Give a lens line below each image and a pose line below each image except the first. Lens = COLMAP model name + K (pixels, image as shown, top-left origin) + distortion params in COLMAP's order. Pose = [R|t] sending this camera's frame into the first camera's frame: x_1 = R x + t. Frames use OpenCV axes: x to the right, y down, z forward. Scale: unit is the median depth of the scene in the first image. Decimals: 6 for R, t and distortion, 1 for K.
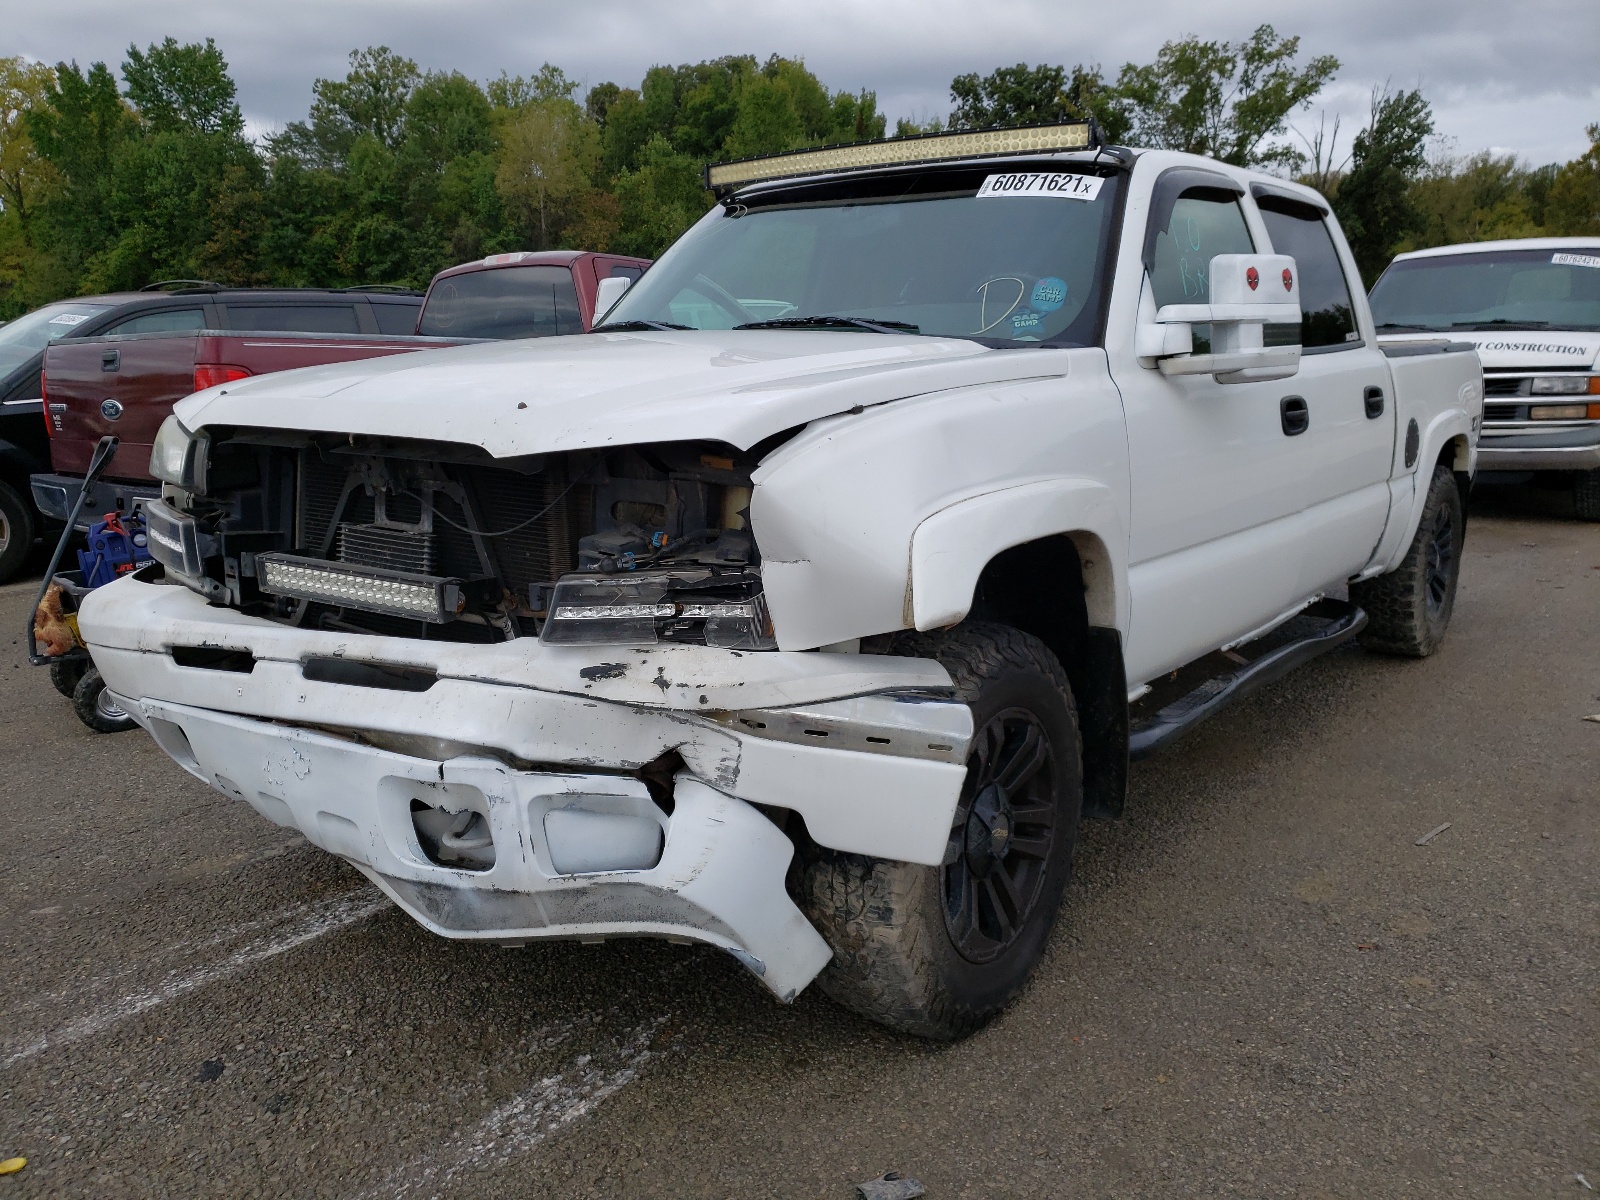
lens RADIAL K [[1236.2, 0, 783.7], [0, 1236.2, 574.2], [0, 0, 1]] dist [0.014175, 0.016164]
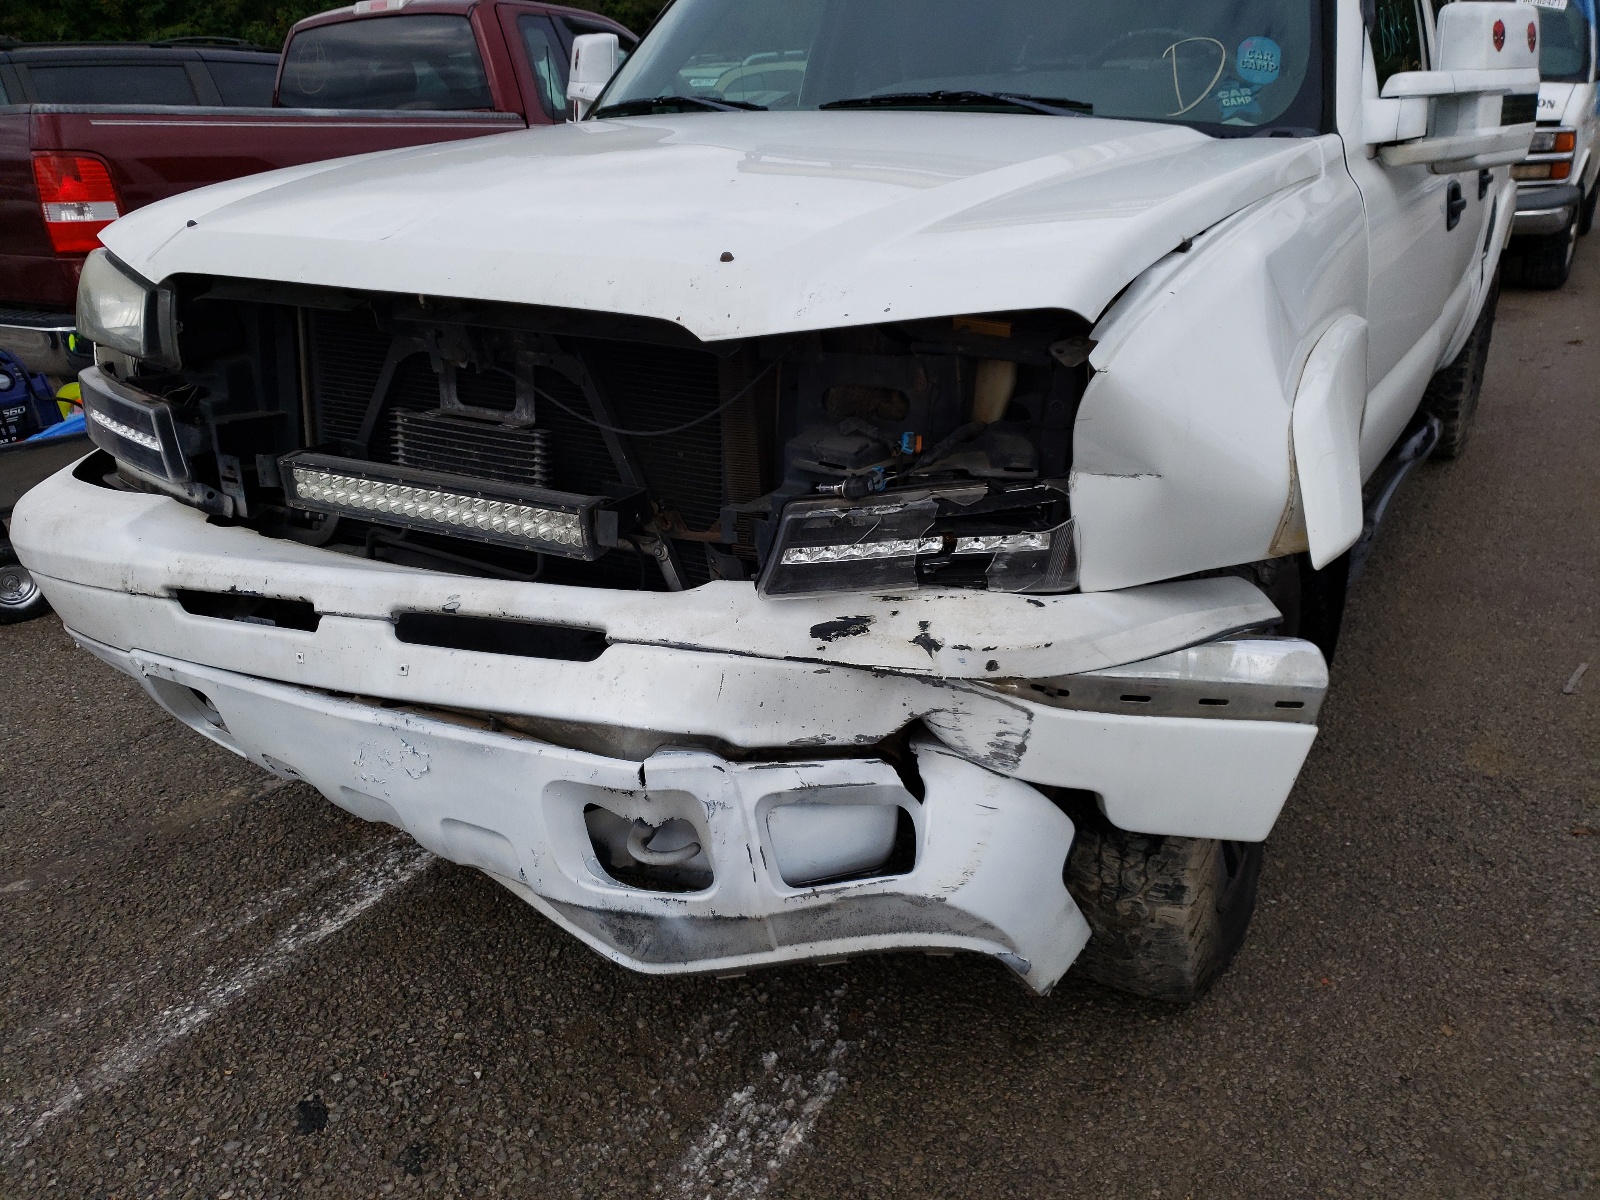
lens RADIAL K [[1248.9, 0, 778.2], [0, 1248.9, 602.9], [0, 0, 1]] dist [0.024353, -0.011583]
pose [[0.993467, -0.052950, 0.101093, -0.232251], [0.031825, 0.979247, 0.200157, -0.076999], [-0.109593, -0.195632, 0.974534, 0.253001]]
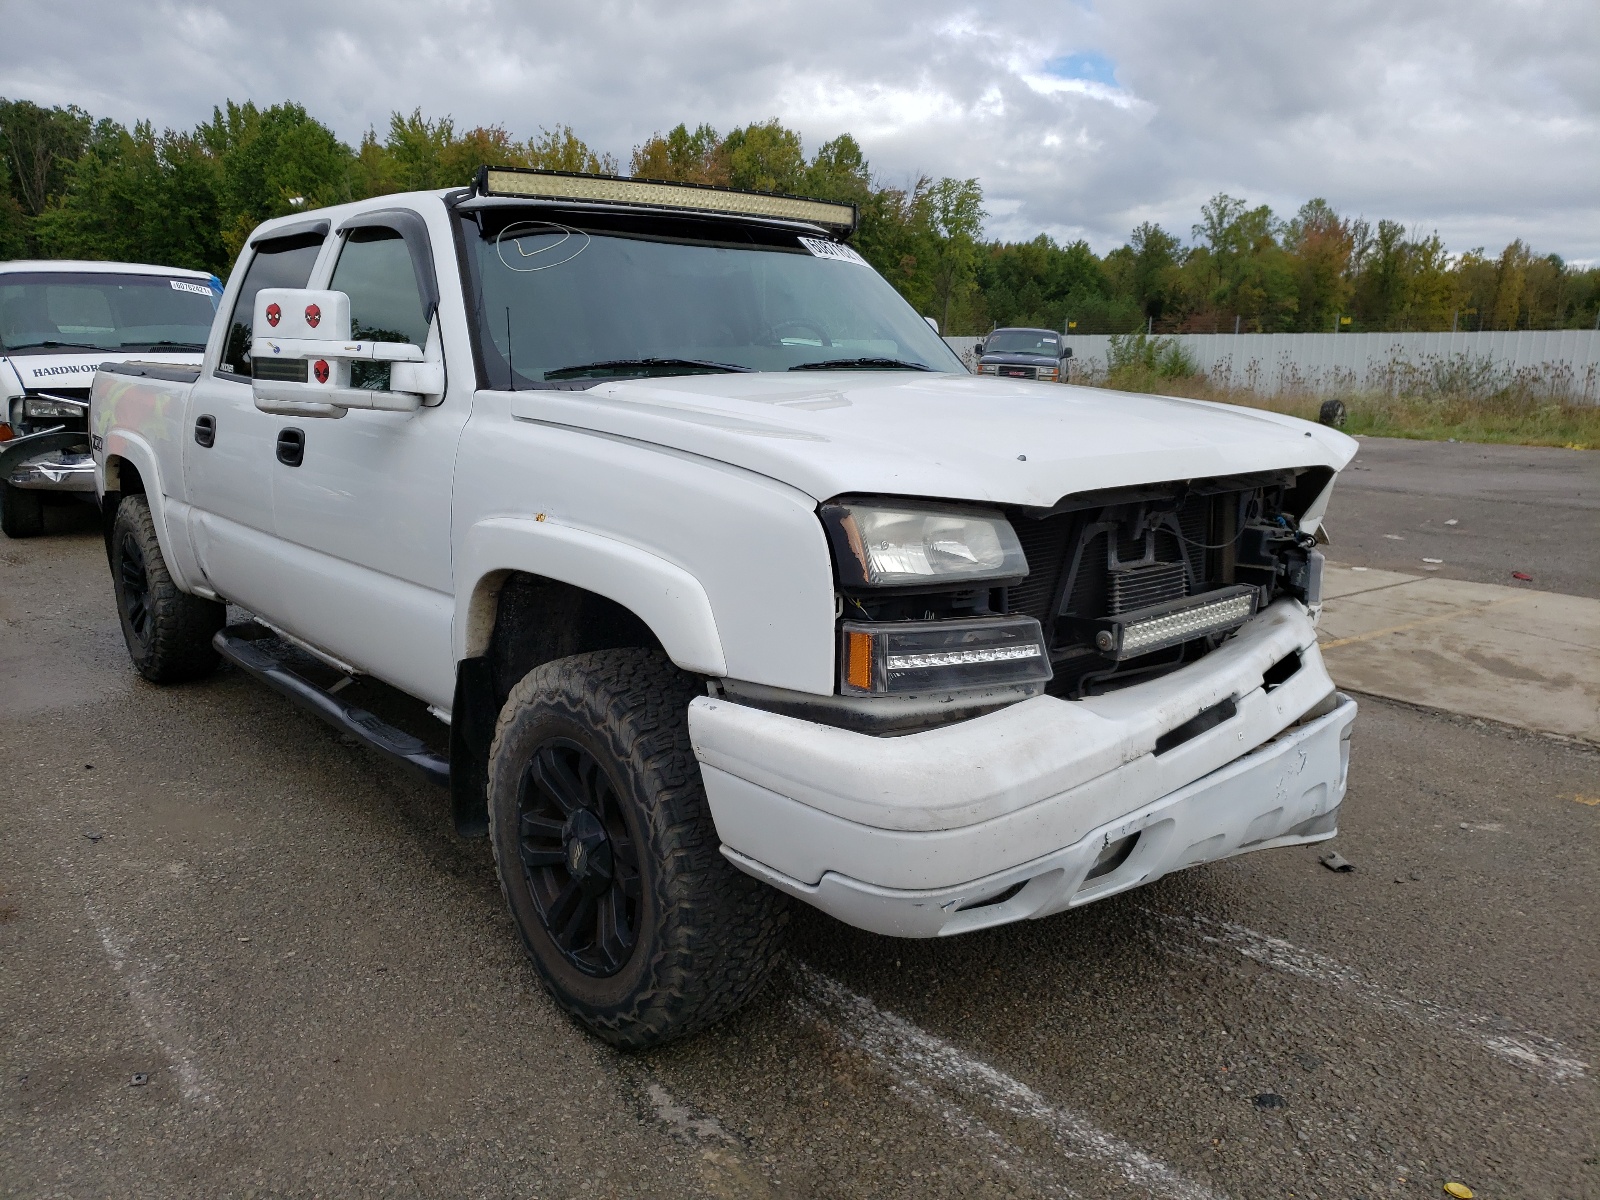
lens RADIAL K [[1248.9, 0, 778.2], [0, 1248.9, 602.9], [0, 0, 1]] dist [0.024353, -0.011583]
pose [[0.222111, -0.195702, 0.955179, -1.512587], [0.184321, 0.970413, 0.155963, -0.247236], [-0.957441, 0.141419, 0.251612, 1.102548]]
